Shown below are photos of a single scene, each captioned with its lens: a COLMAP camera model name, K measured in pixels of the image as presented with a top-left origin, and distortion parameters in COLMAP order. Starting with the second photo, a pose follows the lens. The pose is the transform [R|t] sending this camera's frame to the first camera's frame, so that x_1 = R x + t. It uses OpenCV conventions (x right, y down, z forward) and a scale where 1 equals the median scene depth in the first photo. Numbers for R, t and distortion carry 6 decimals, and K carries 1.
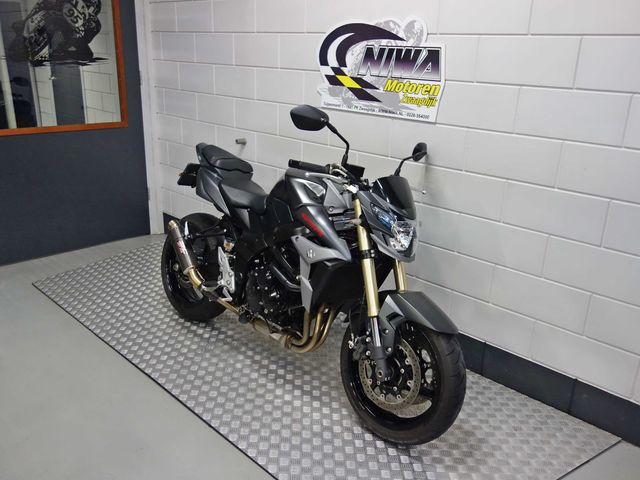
lens RADIAL K [[566.8, 0, 321.7], [0, 566.8, 242.7], [0, 0, 1]] dist [-0.004604, 0.009822]
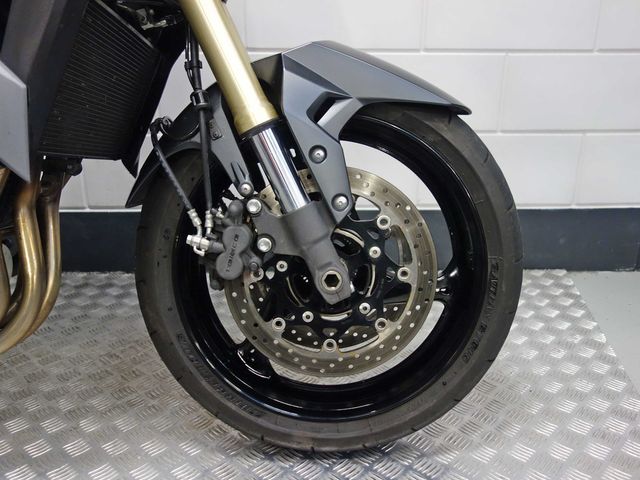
lens RADIAL K [[566.8, 0, 321.7], [0, 566.8, 242.7], [0, 0, 1]] dist [-0.004604, 0.009822]
pose [[0.689955, -0.282817, 0.666316, -0.115473], [0.255872, 0.956375, 0.140983, 0.151527], [-0.677120, 0.073220, 0.732221, 0.714868]]
